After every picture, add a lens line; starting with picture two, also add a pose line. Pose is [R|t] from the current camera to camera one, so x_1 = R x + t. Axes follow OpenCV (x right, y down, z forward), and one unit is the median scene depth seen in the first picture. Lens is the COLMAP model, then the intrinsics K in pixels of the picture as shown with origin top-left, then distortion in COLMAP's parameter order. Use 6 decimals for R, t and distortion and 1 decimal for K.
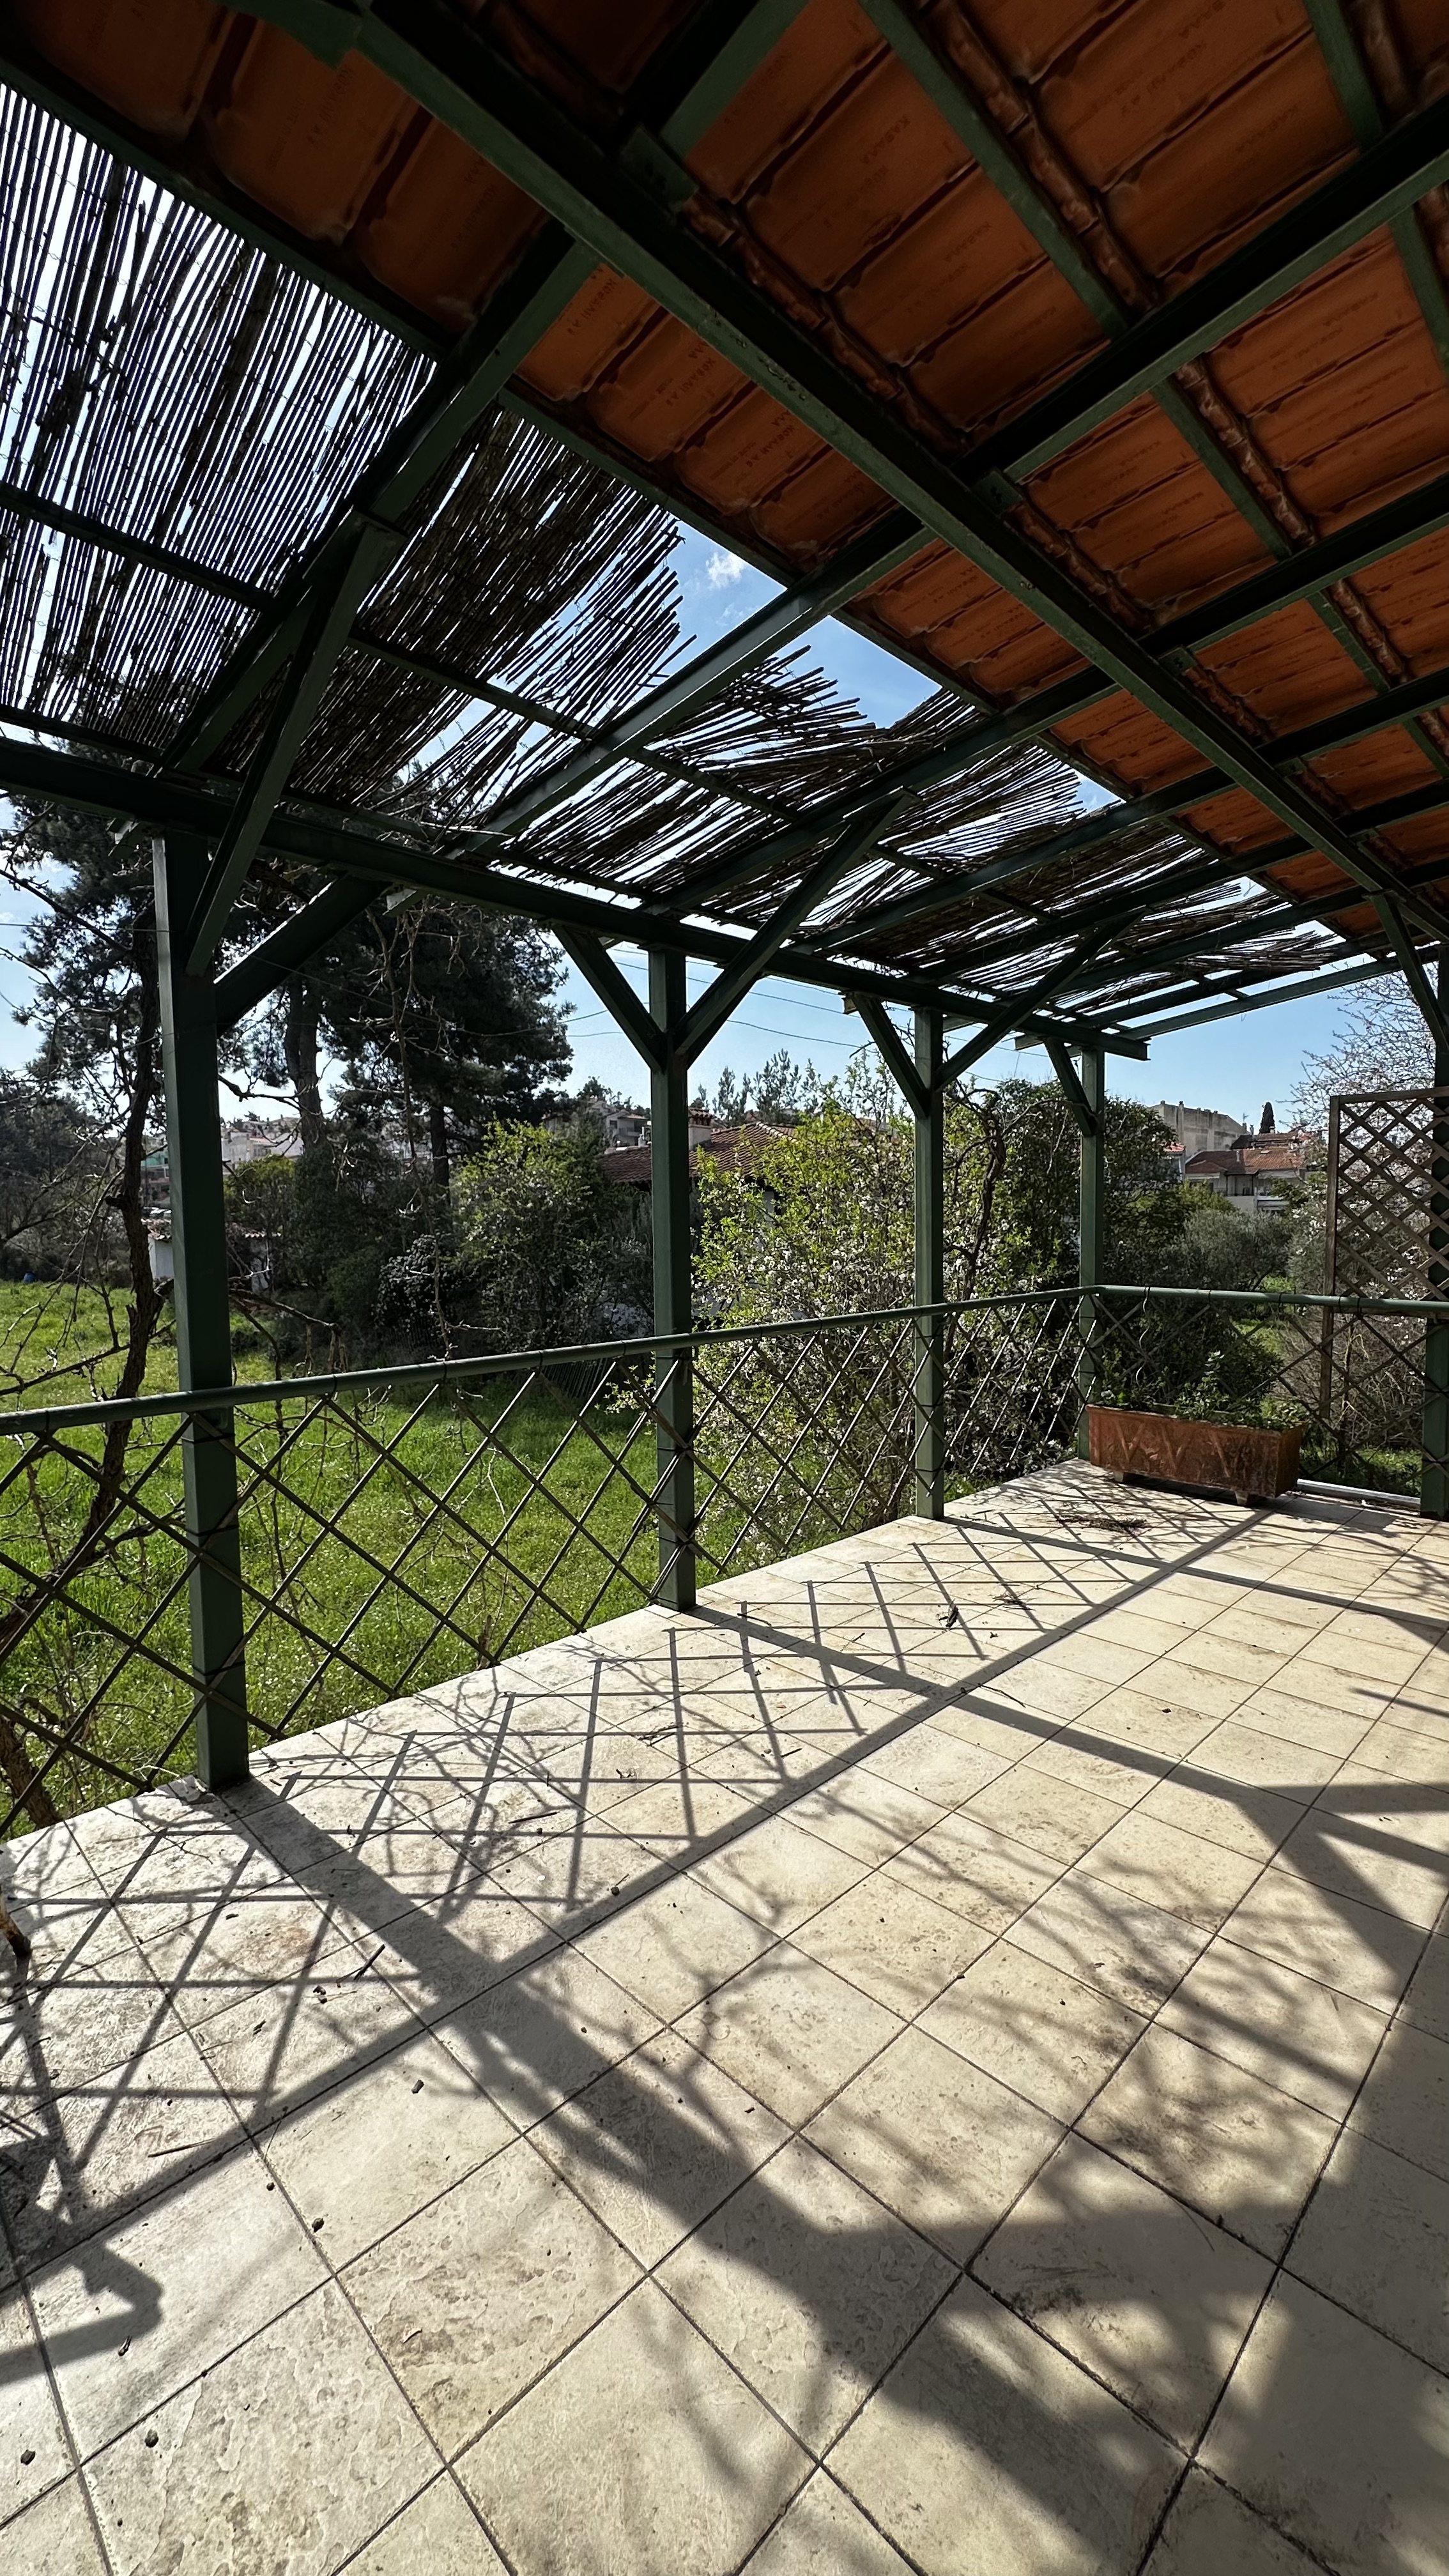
lens RADIAL K [[1027.9, 0, 727.1], [0, 1027.9, 1284.2], [0, 0, 1]] dist [-0.004322, 0.000941]
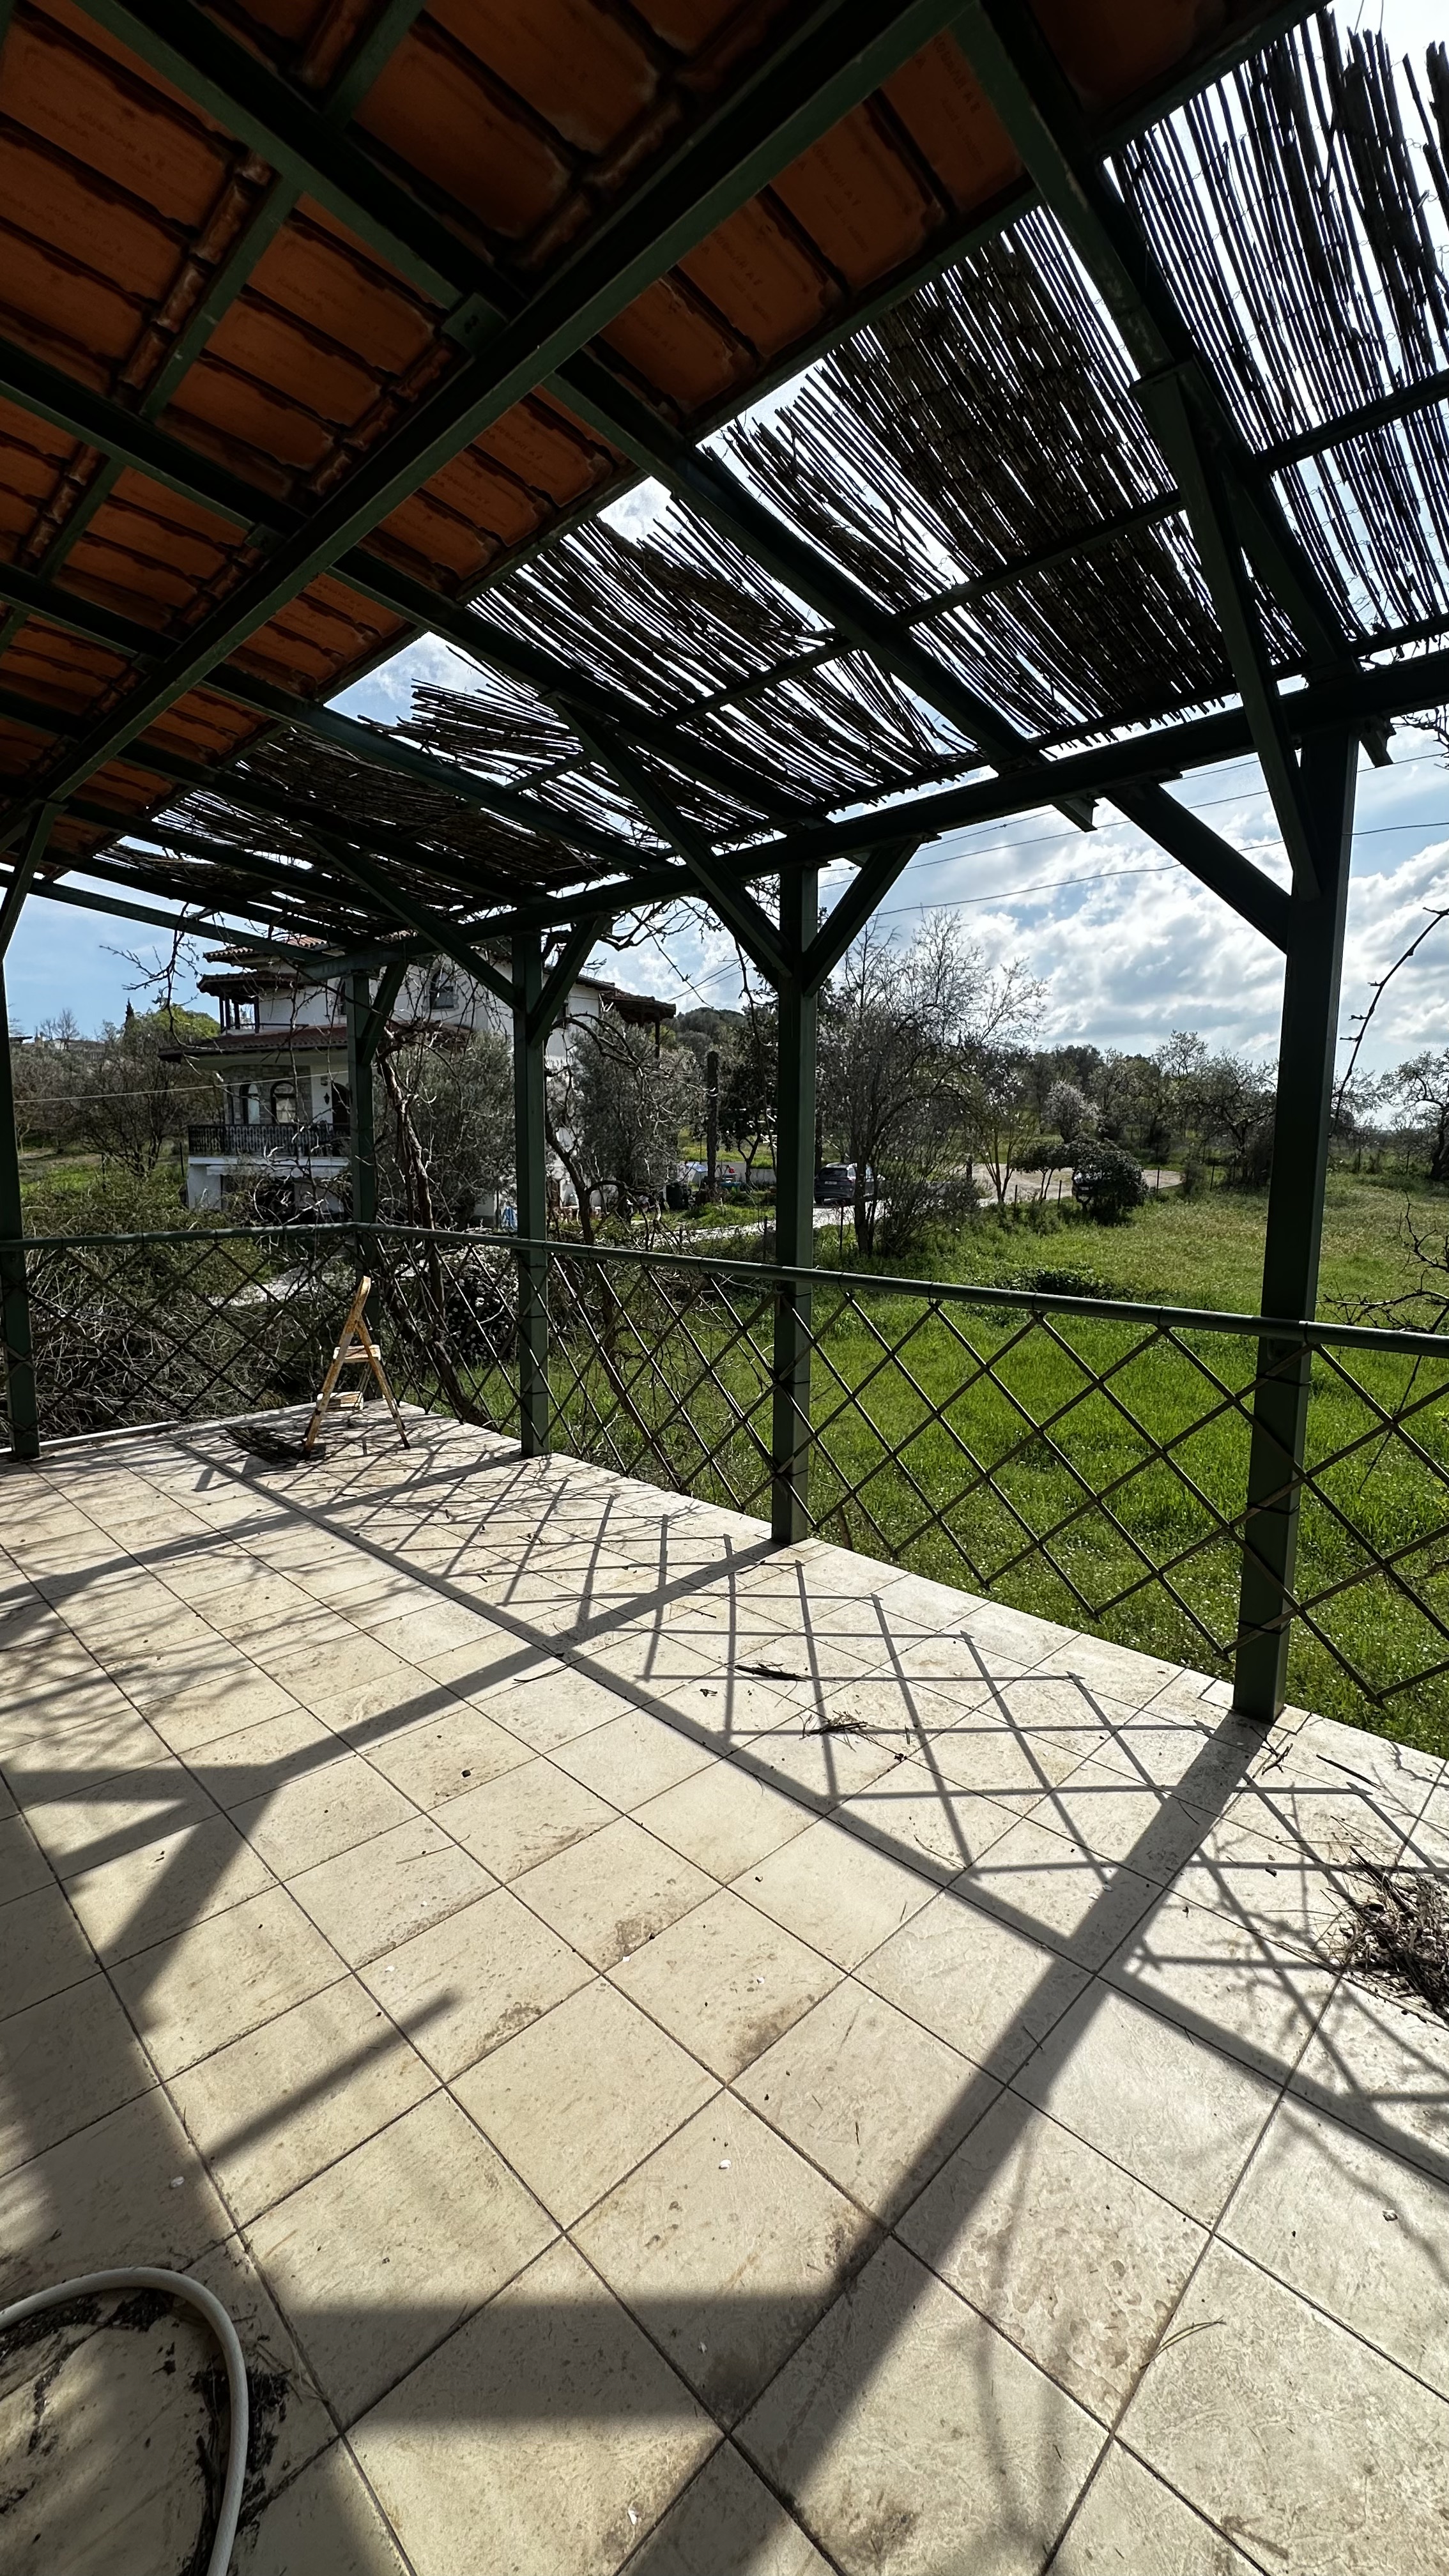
lens RADIAL K [[1027.9, 0, 727.1], [0, 1027.9, 1284.2], [0, 0, 1]] dist [-0.004322, 0.000941]
pose [[0.011433, 0.135368, -0.990729, 1.189166], [-0.068453, 0.988576, 0.134283, -0.080771], [0.997589, 0.066284, 0.020569, 1.182897]]
